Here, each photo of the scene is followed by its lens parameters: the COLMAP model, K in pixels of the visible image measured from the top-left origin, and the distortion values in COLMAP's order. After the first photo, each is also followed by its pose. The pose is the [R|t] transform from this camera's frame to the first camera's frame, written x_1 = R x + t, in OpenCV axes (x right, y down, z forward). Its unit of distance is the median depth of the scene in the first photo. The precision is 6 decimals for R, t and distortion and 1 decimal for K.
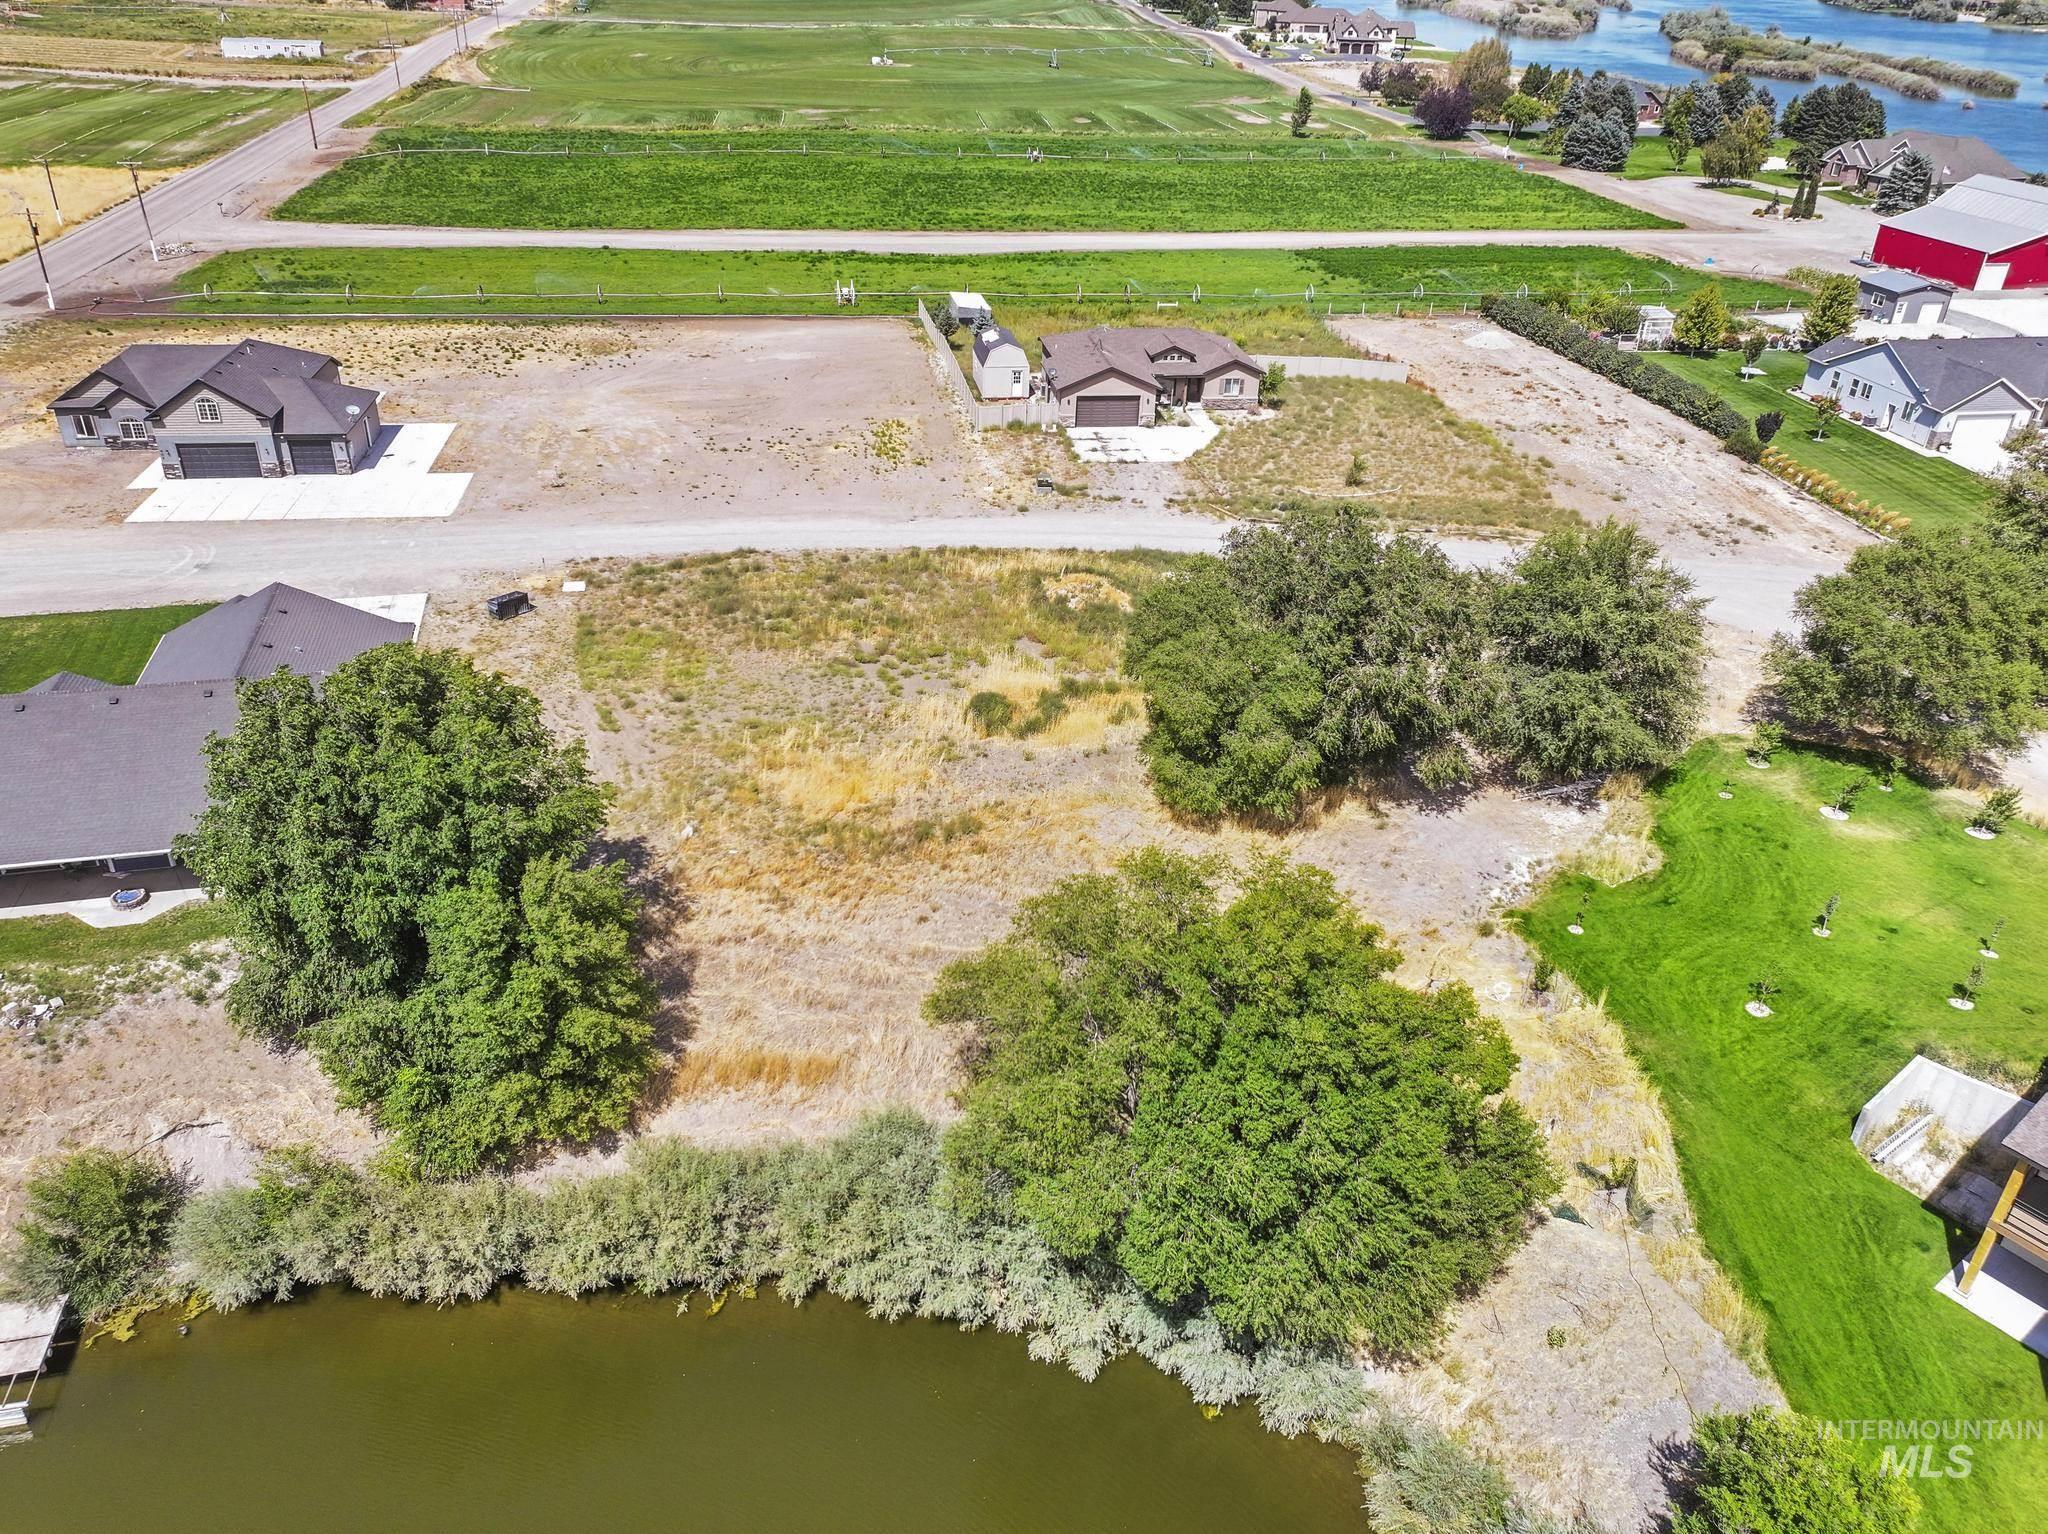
lens RADIAL K [[1487.5, 0, 1037.6], [0, 1487.5, 763.1], [0, 0, 1]] dist [0.011946, 0.001173]
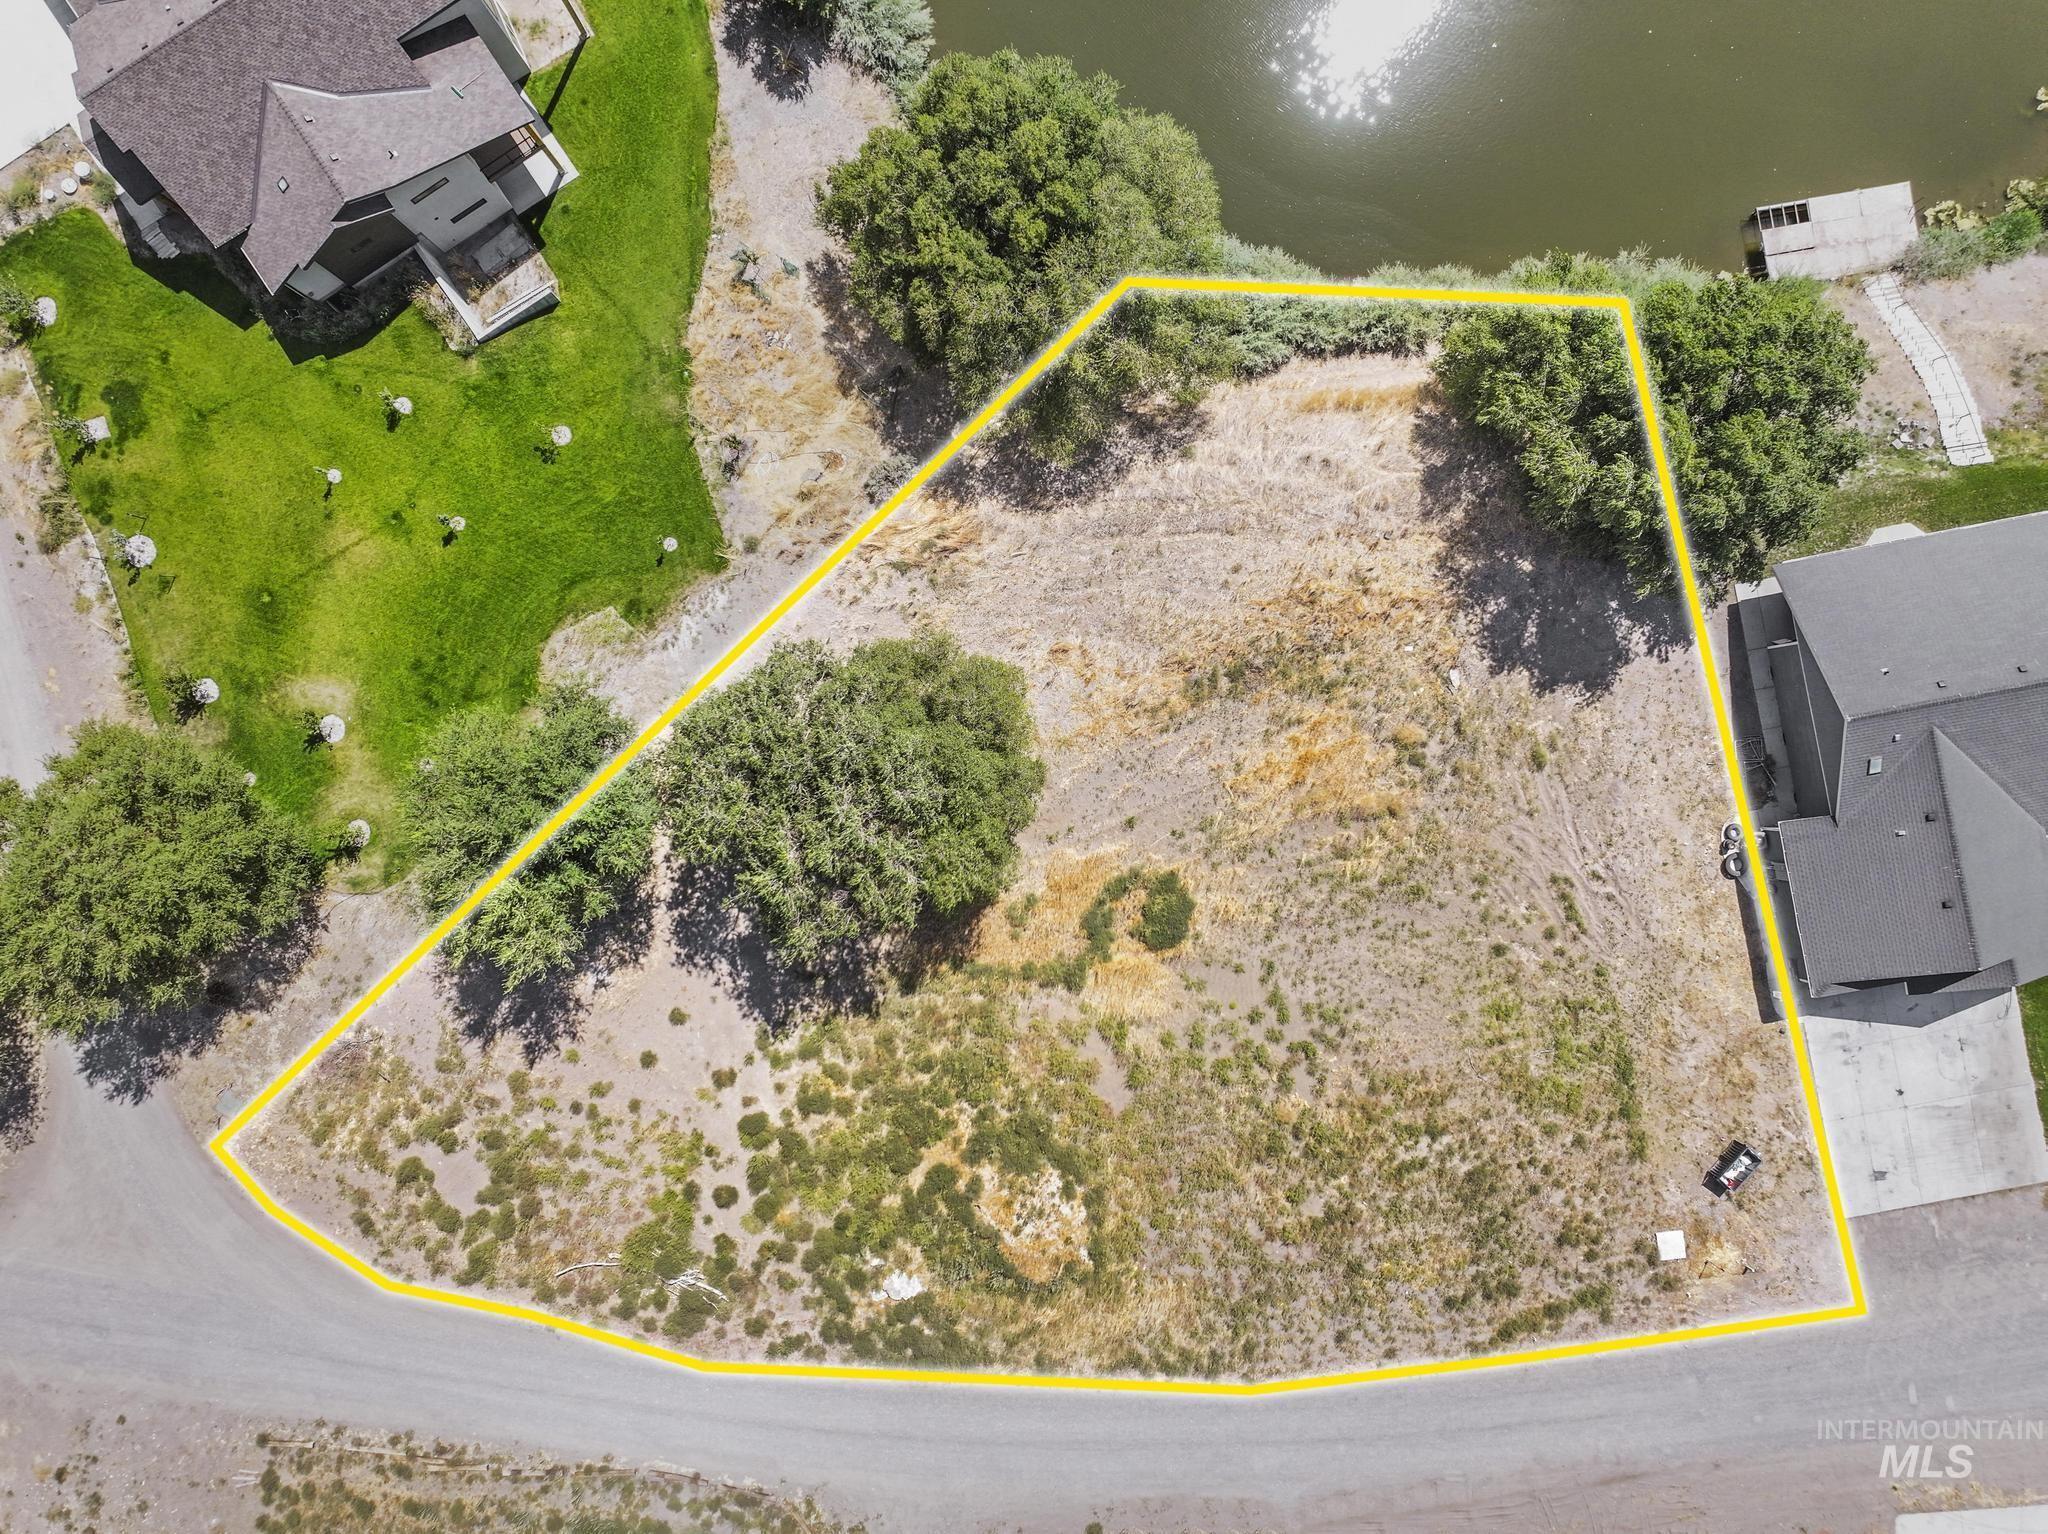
lens RADIAL K [[1439.2, 0, 1035.2], [0, 1439.2, 776.6], [0, 0, 1]] dist [-0.000151, 0.010472]
pose [[-0.997158, -0.069593, -0.028857, 0.053634], [0.008686, -0.486676, 0.873539, -0.509228], [-0.074836, 0.870806, 0.485897, 0.321488]]
